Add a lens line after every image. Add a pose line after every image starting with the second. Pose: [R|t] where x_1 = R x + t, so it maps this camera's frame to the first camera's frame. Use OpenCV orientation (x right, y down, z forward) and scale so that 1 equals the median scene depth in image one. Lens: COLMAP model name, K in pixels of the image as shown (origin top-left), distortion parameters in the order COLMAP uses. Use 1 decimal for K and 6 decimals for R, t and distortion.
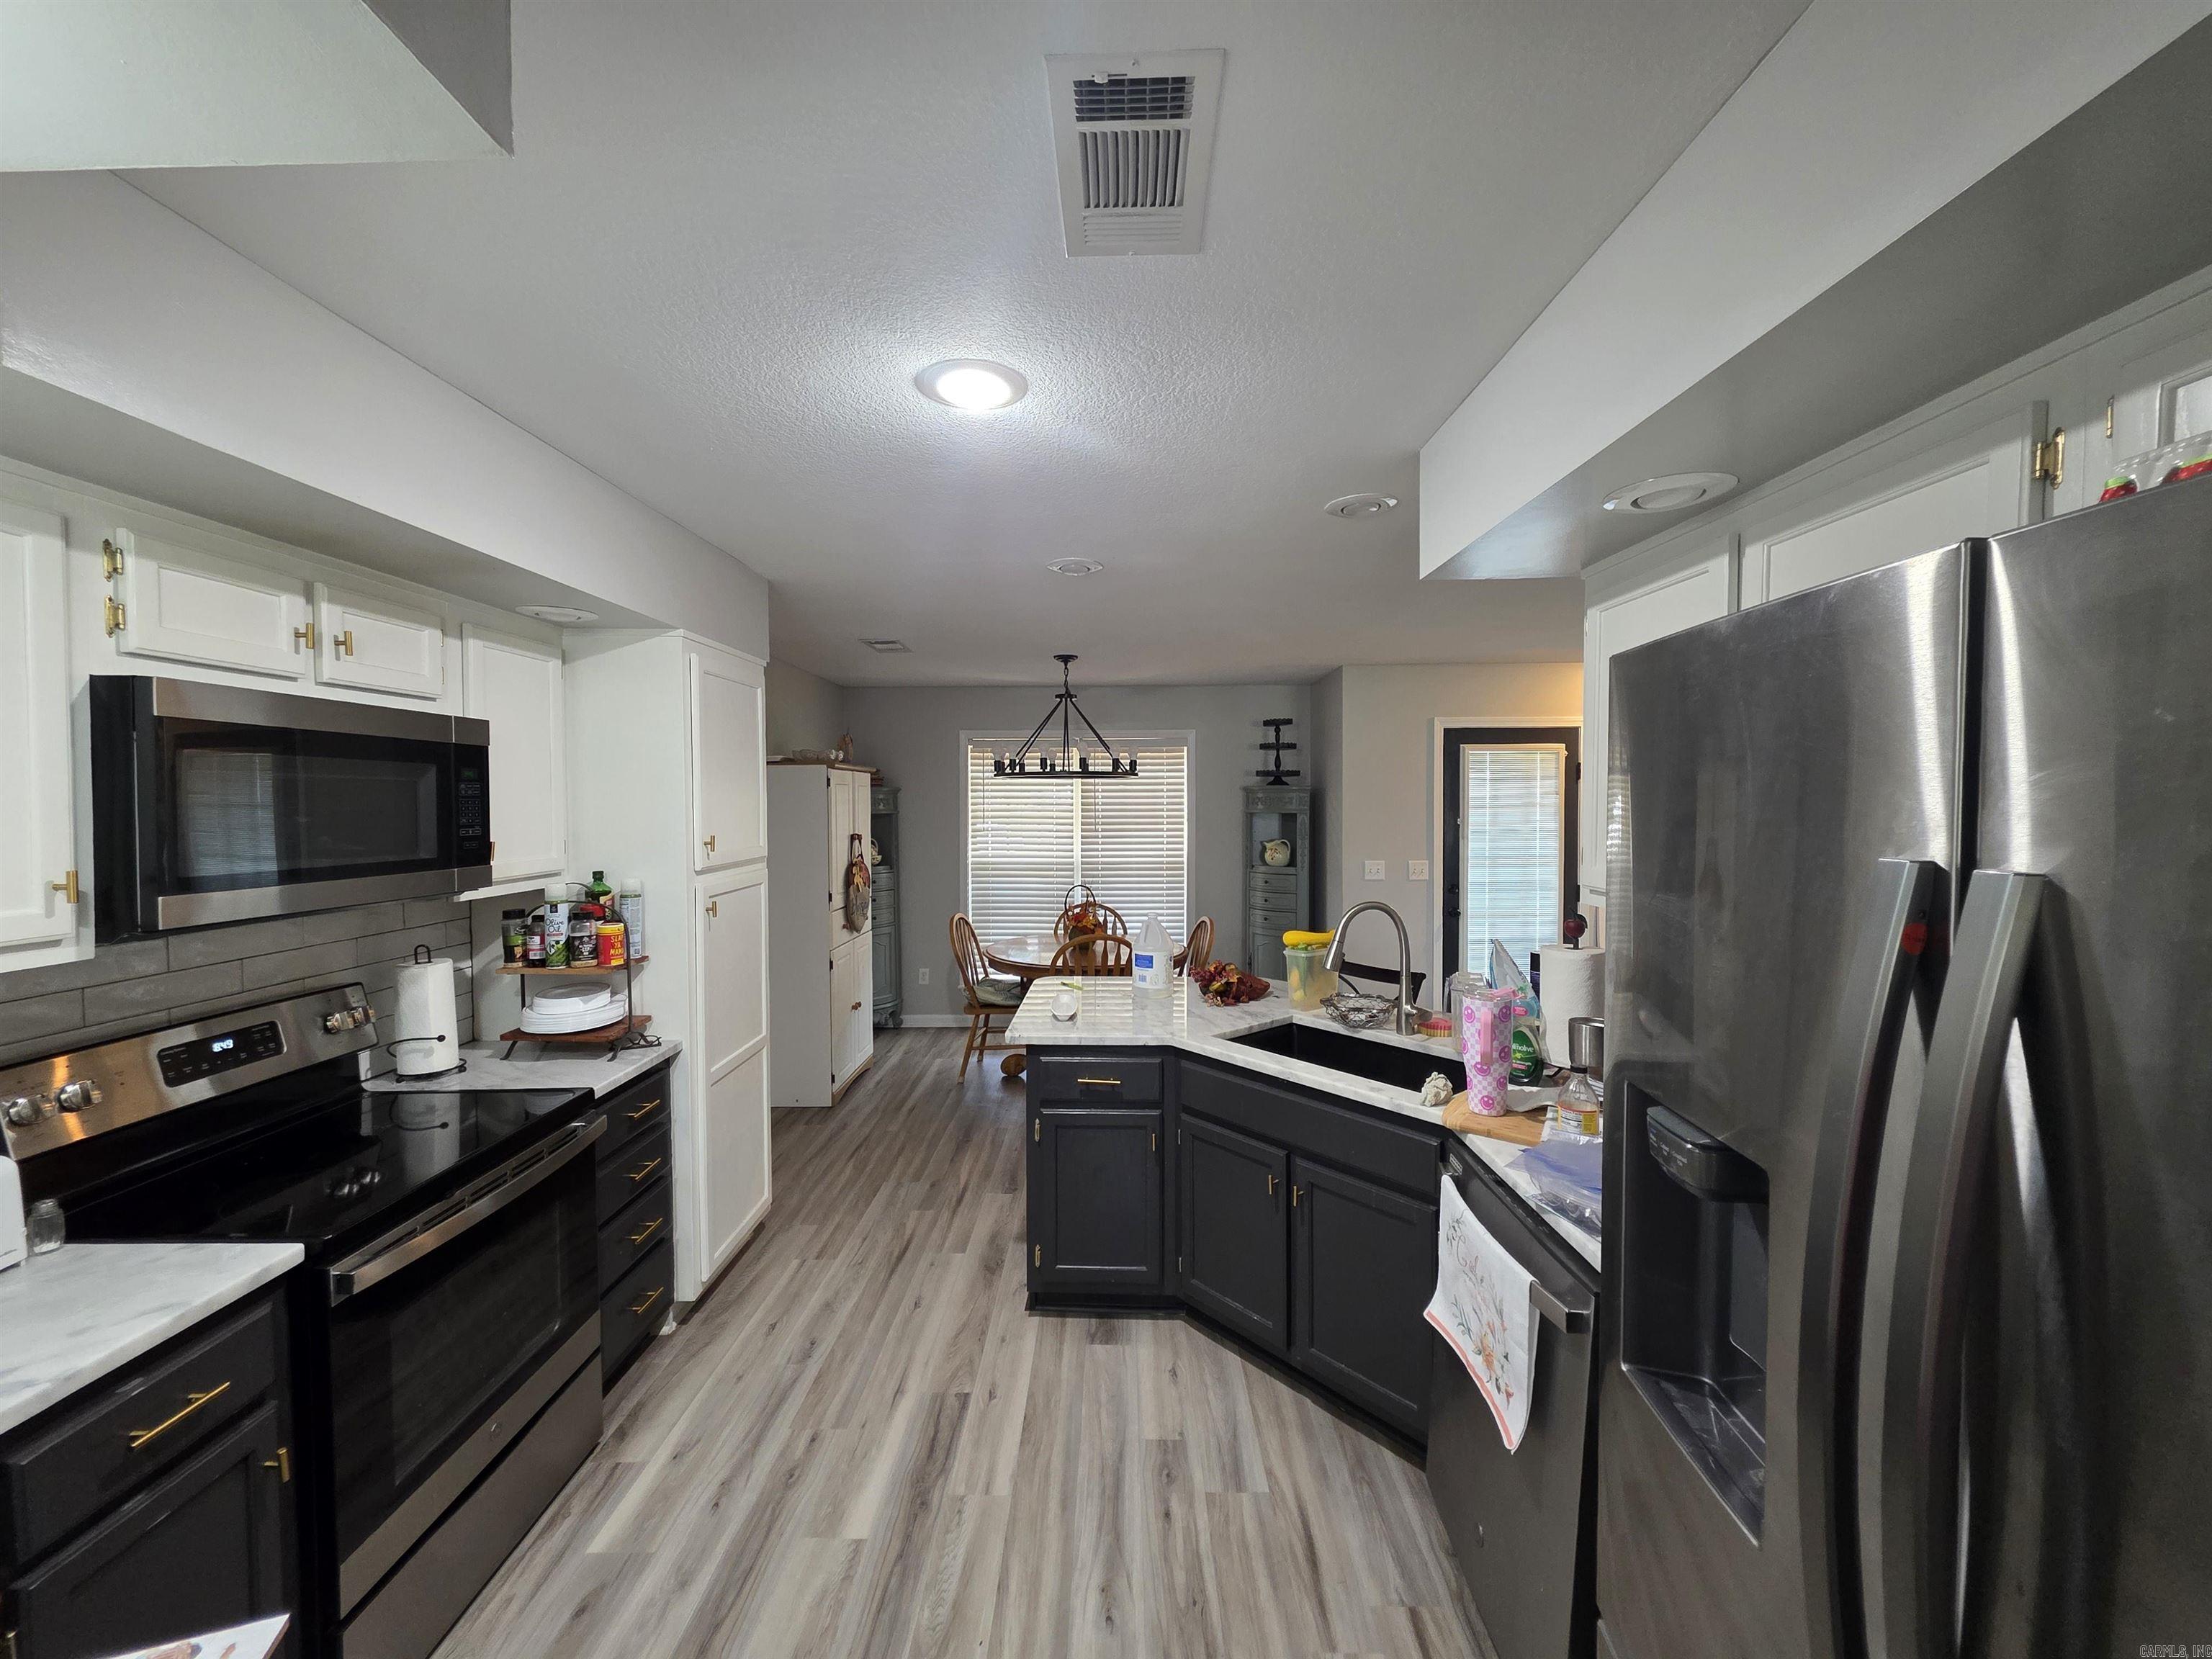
lens RADIAL K [[886.2, 0, 1103.4], [0, 886.2, 822.4], [0, 0, 1]] dist [0.001270, 0.000067]
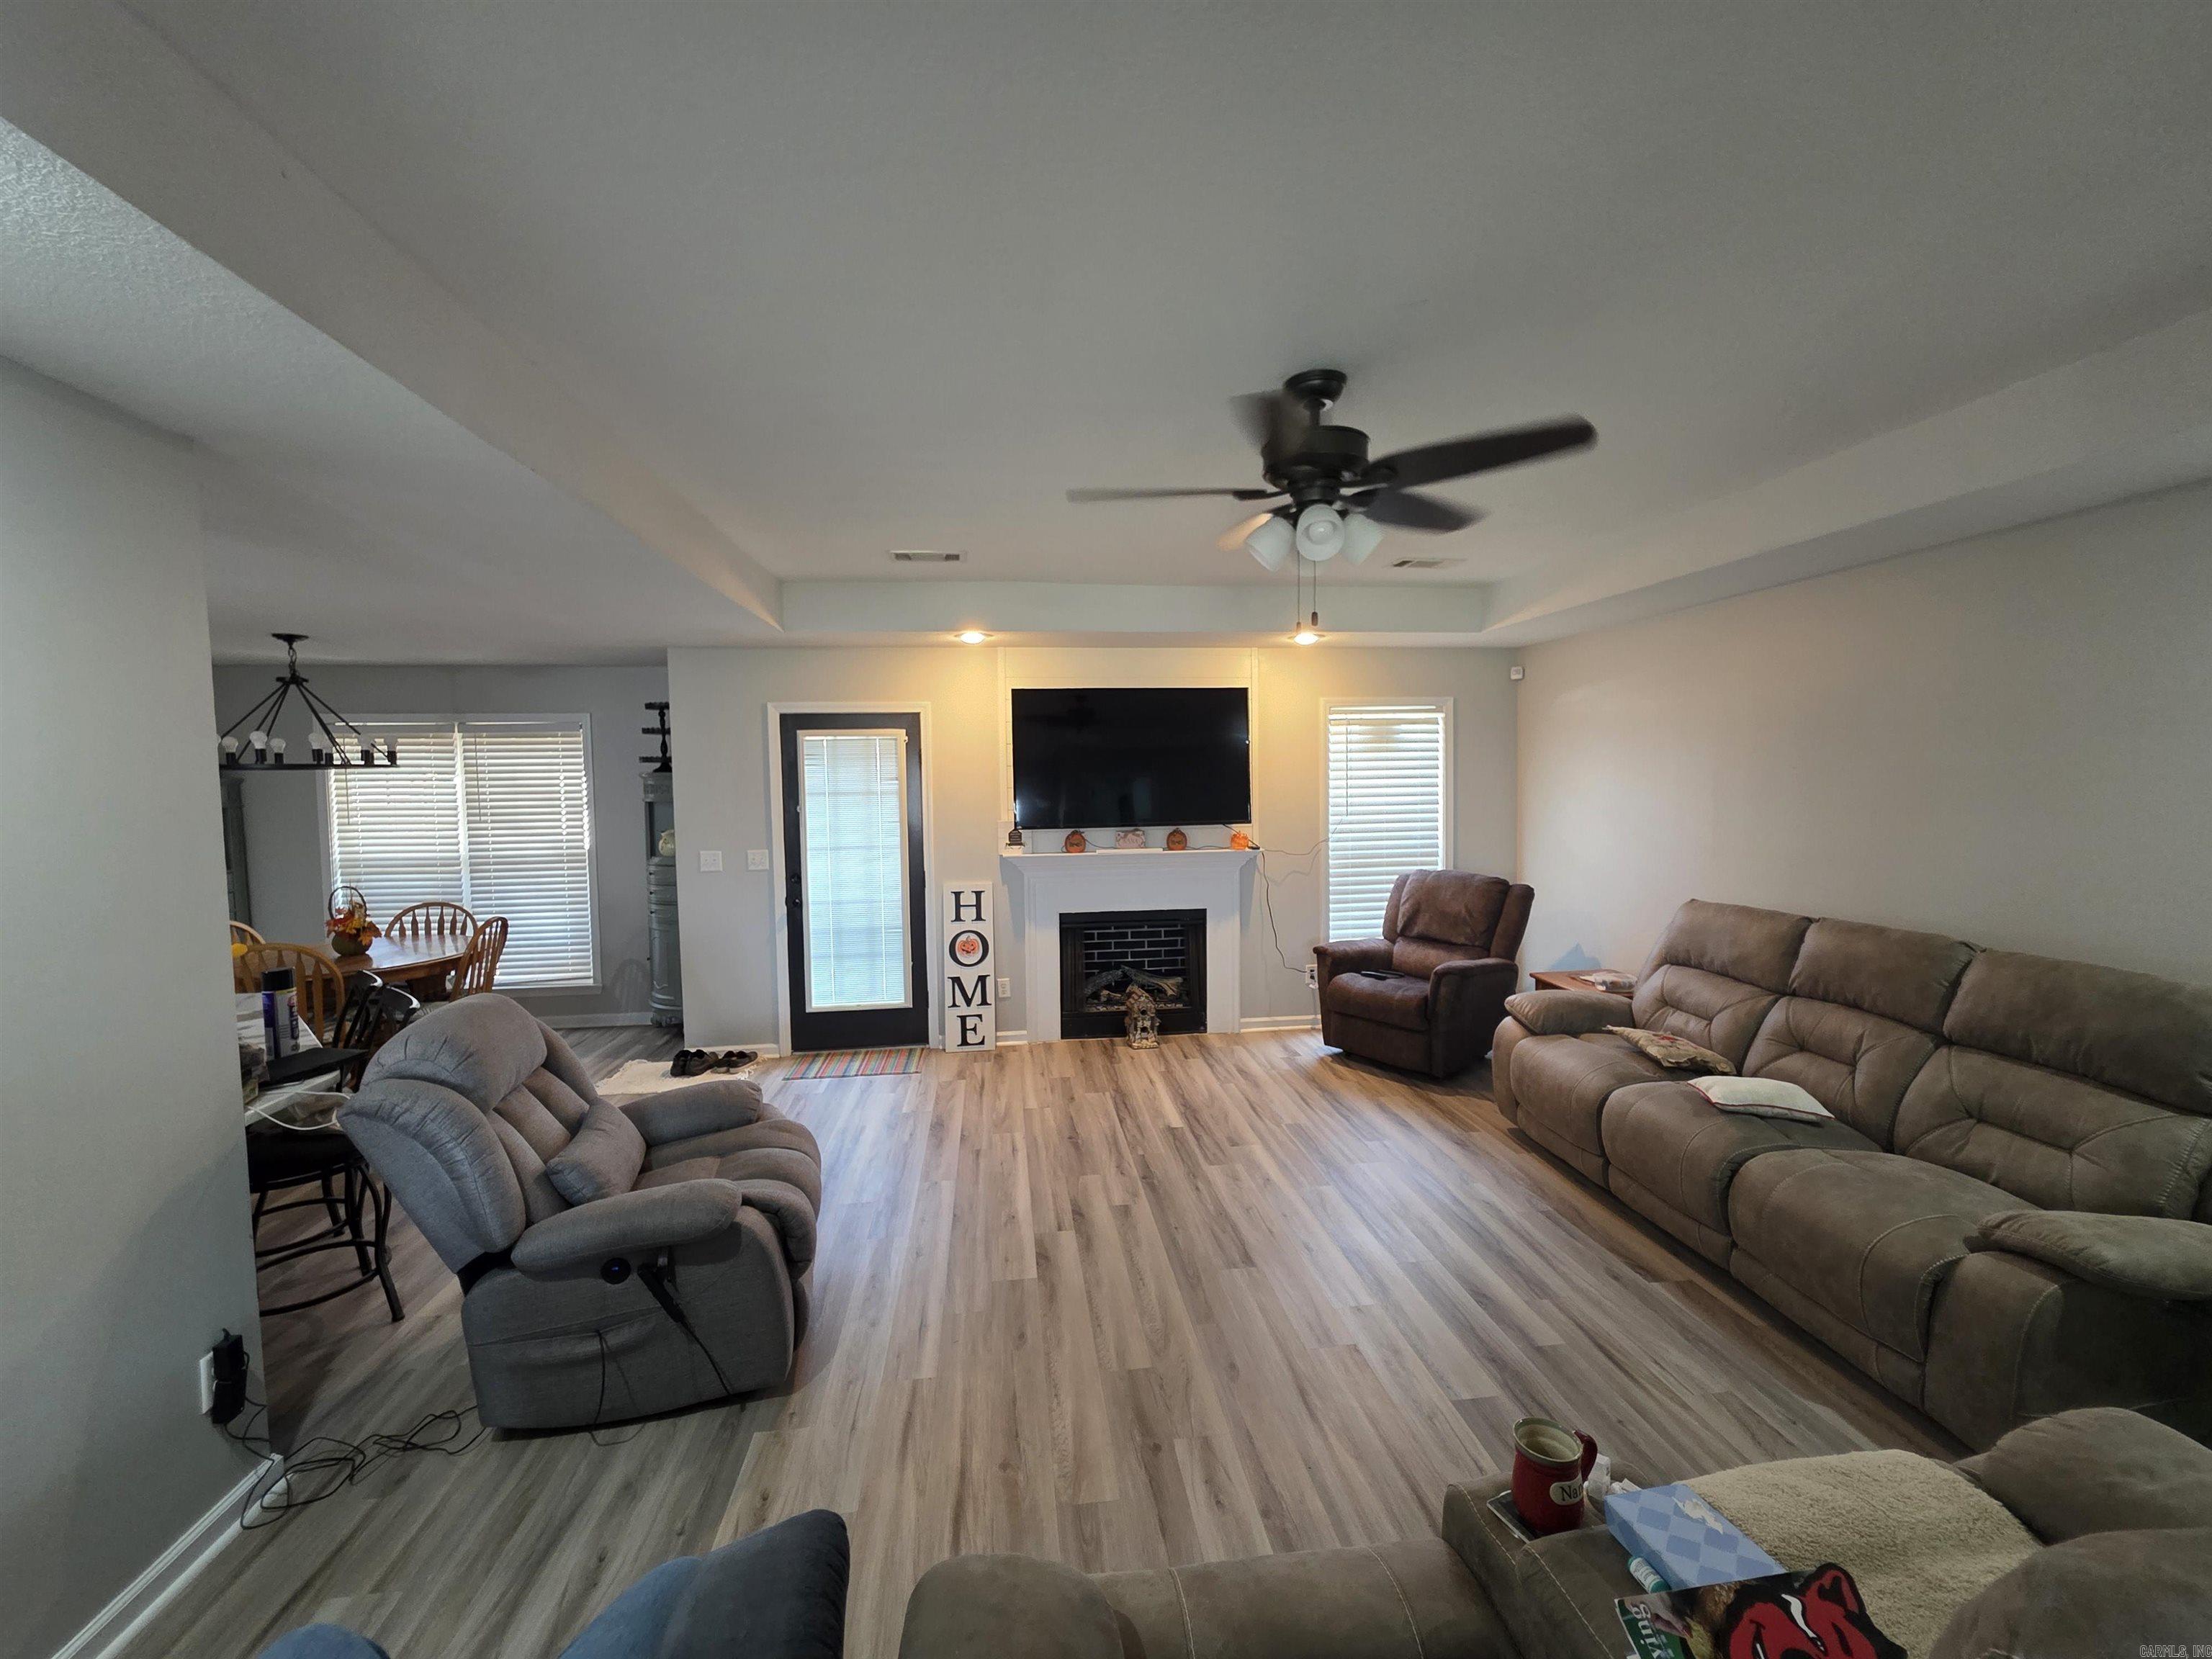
lens RADIAL K [[886.2, 0, 1103.4], [0, 886.2, 822.4], [0, 0, 1]] dist [0.001270, 0.000067]
pose [[0.989593, -0.017870, 0.142777, 0.623241], [0.013817, 0.999474, 0.029329, -0.010708], [-0.143226, -0.027051, 0.989320, -0.022235]]
